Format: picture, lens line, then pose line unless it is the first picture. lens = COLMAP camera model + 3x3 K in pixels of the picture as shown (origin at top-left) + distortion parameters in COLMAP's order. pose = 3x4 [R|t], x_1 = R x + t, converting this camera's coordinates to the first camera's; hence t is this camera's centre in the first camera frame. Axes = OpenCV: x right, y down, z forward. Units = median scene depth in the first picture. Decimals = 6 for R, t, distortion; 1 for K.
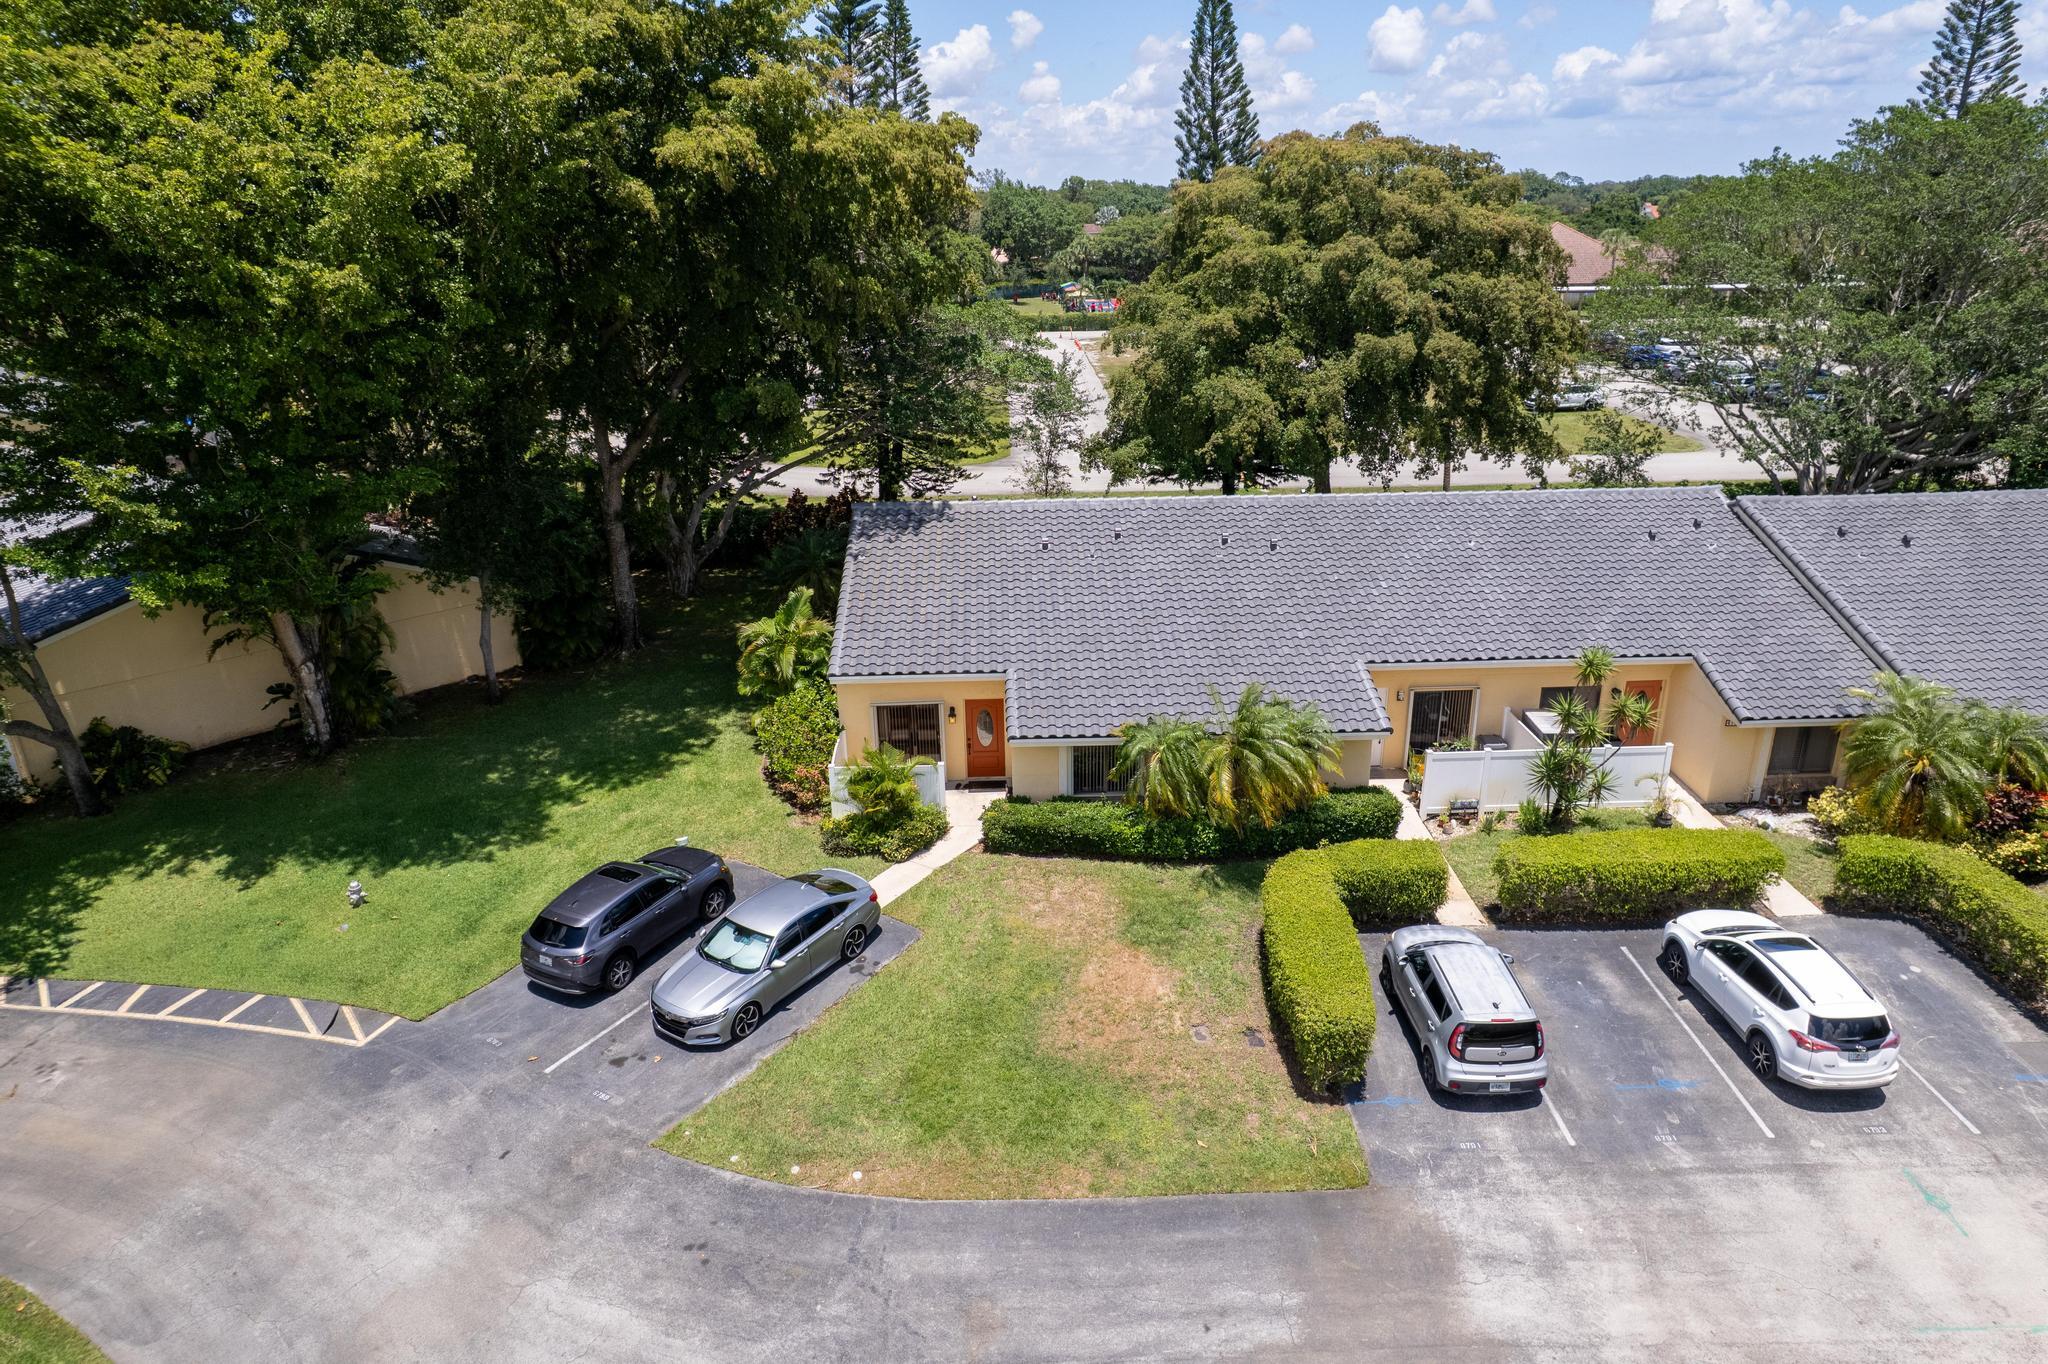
lens RADIAL K [[1319.3, 0, 1013.4], [0, 1319.3, 682.3], [0, 0, 1]] dist [-0.083774, 0.076108]
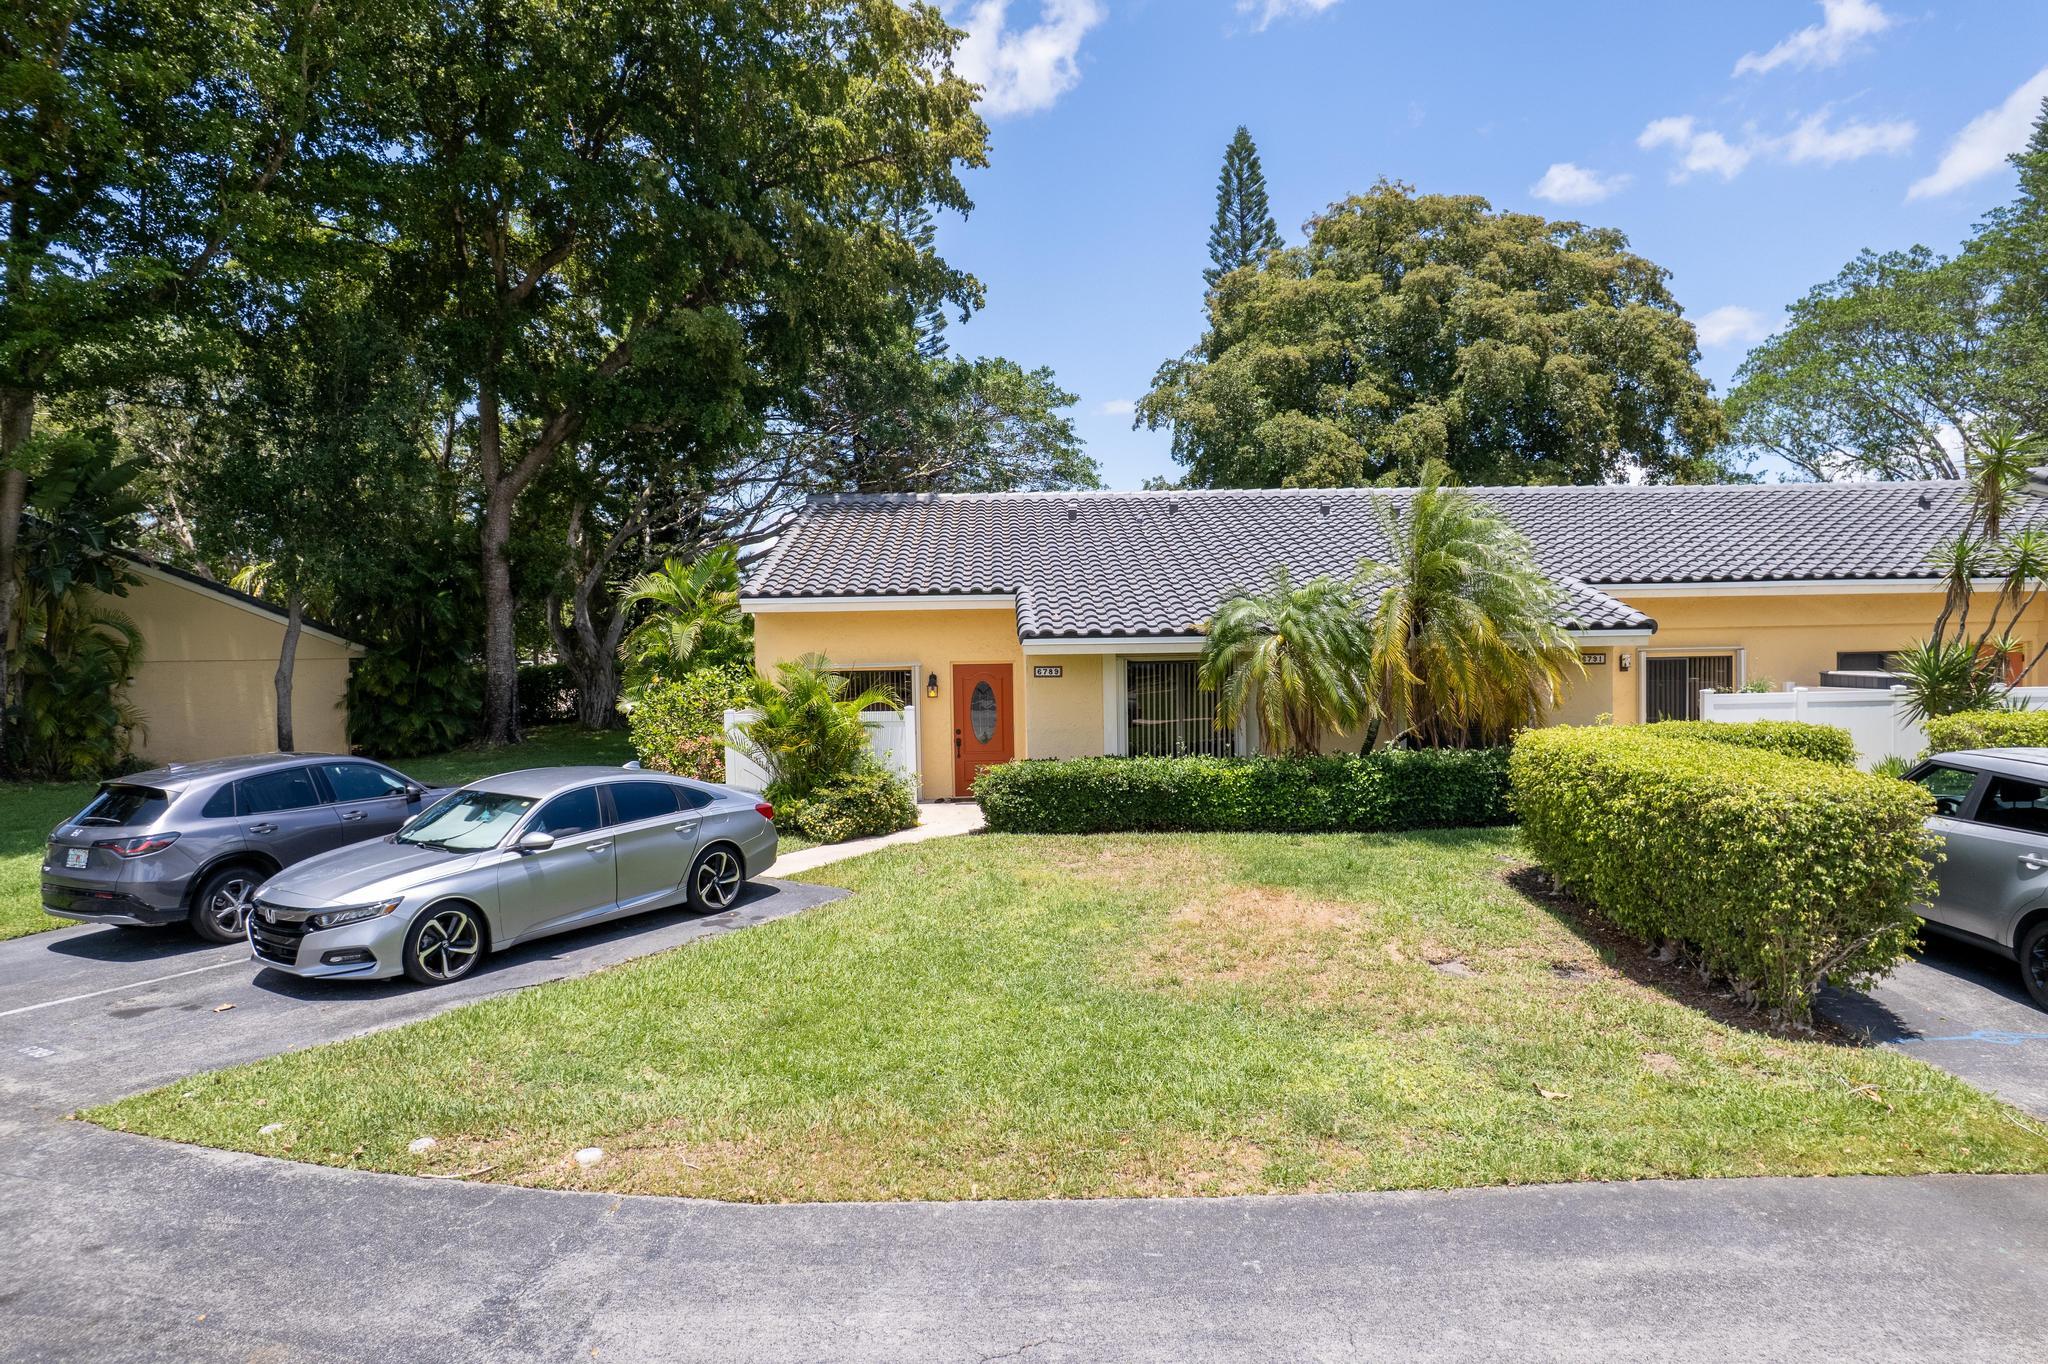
lens RADIAL K [[1319.3, 0, 1013.4], [0, 1319.3, 682.3], [0, 0, 1]] dist [-0.083774, 0.076108]
pose [[0.999974, 0.002426, -0.006741, -0.003128], [-0.004487, 0.945606, -0.325284, 0.258164], [0.005585, 0.325305, 0.945593, 0.439881]]
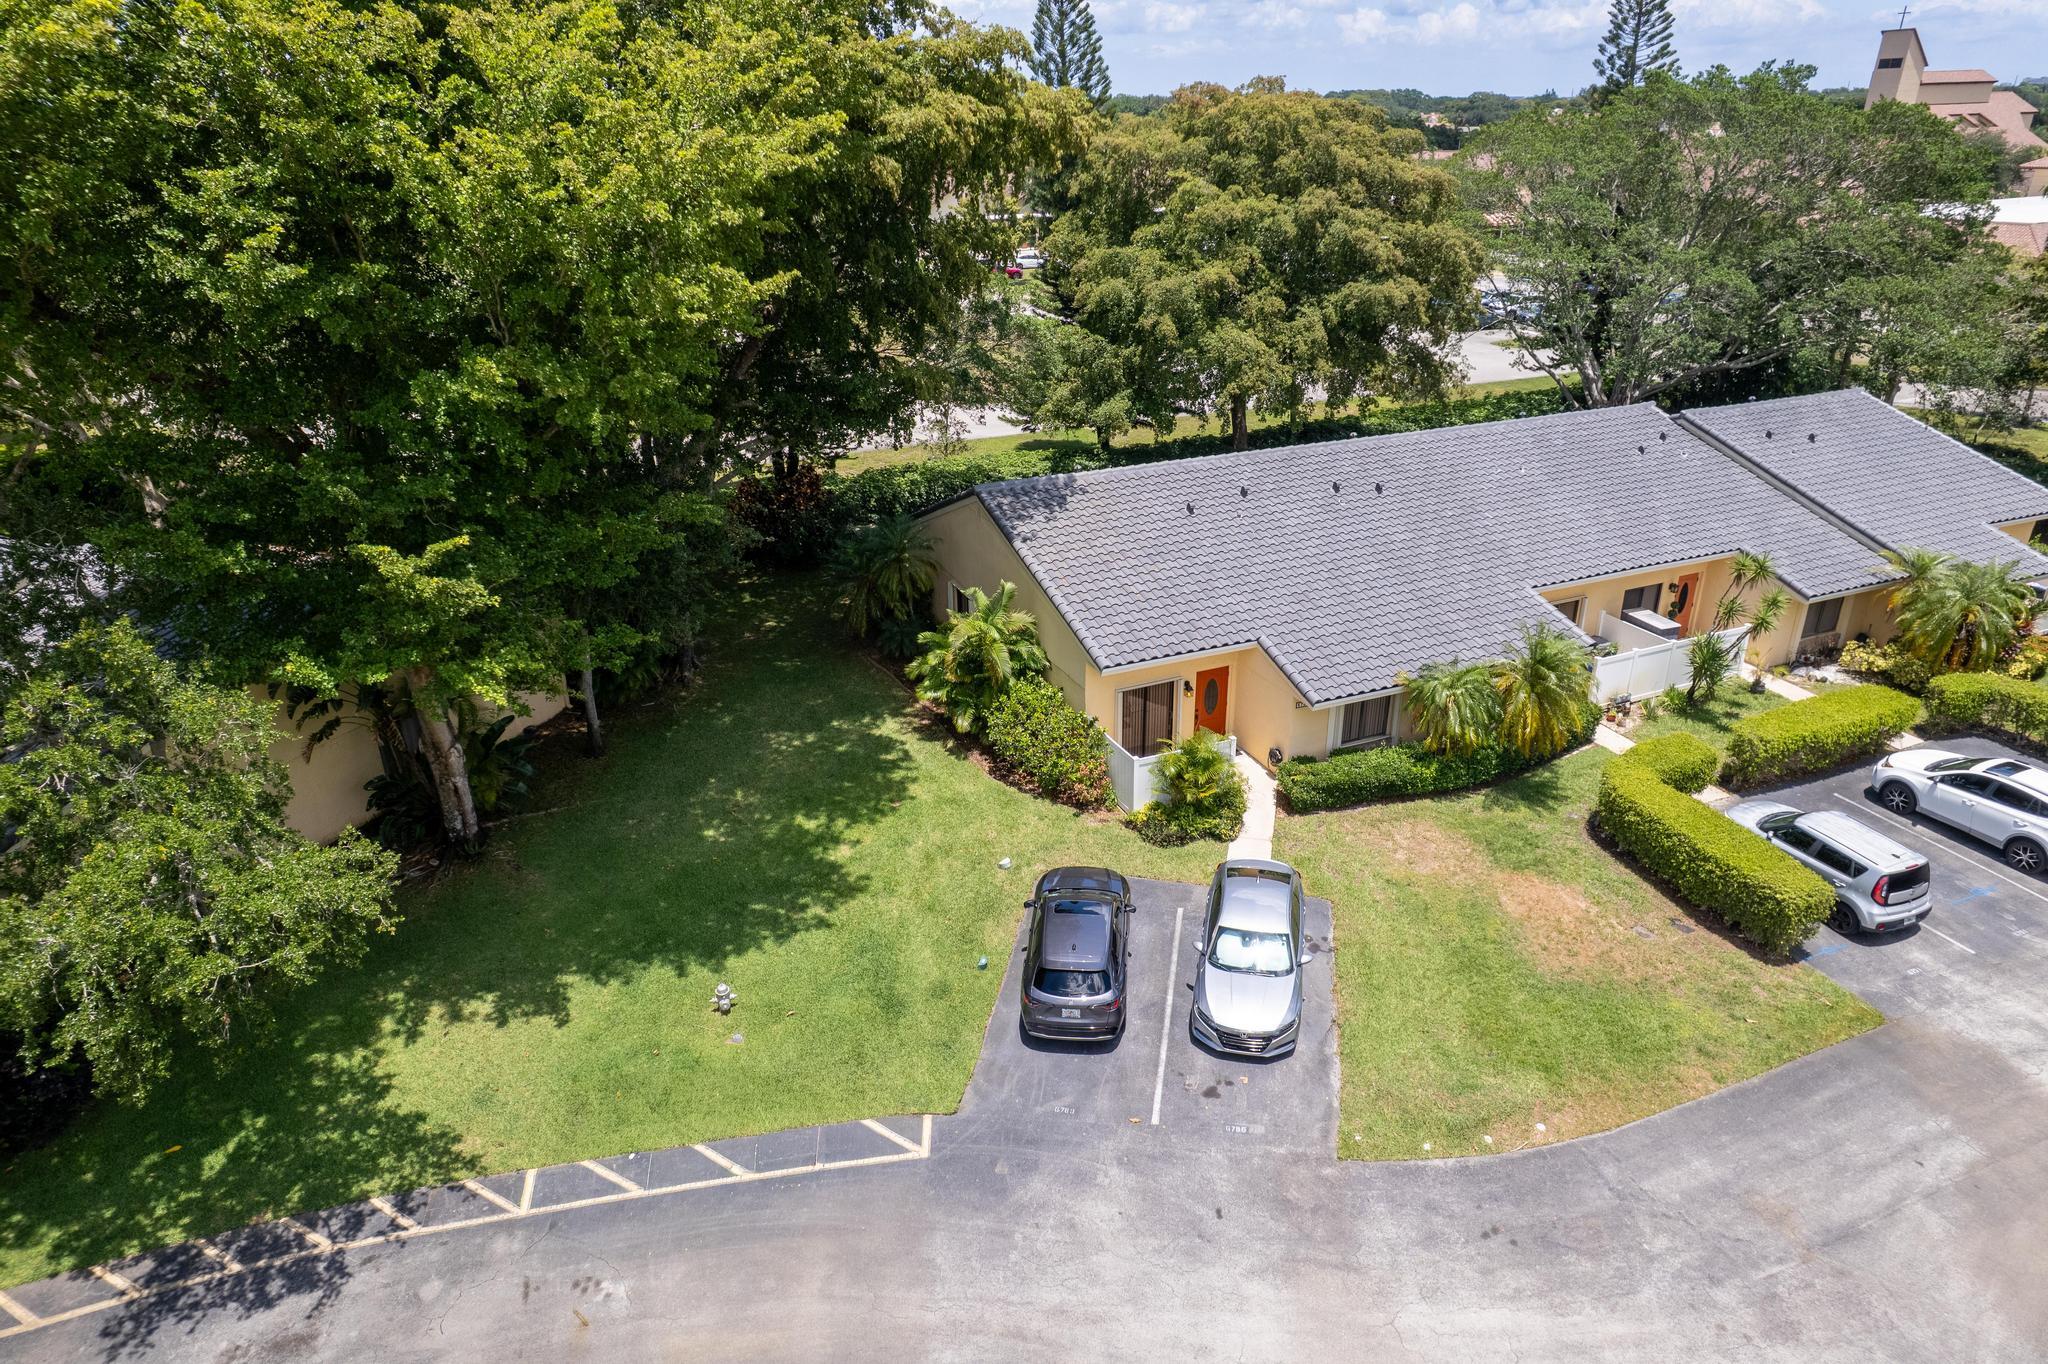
lens RADIAL K [[1319.3, 0, 1013.4], [0, 1319.3, 682.3], [0, 0, 1]] dist [-0.083774, 0.076108]
pose [[0.925625, -0.147654, 0.348450, -0.581015], [0.129136, 0.988716, 0.075924, -0.082302], [-0.355729, -0.025280, 0.934247, 0.119624]]
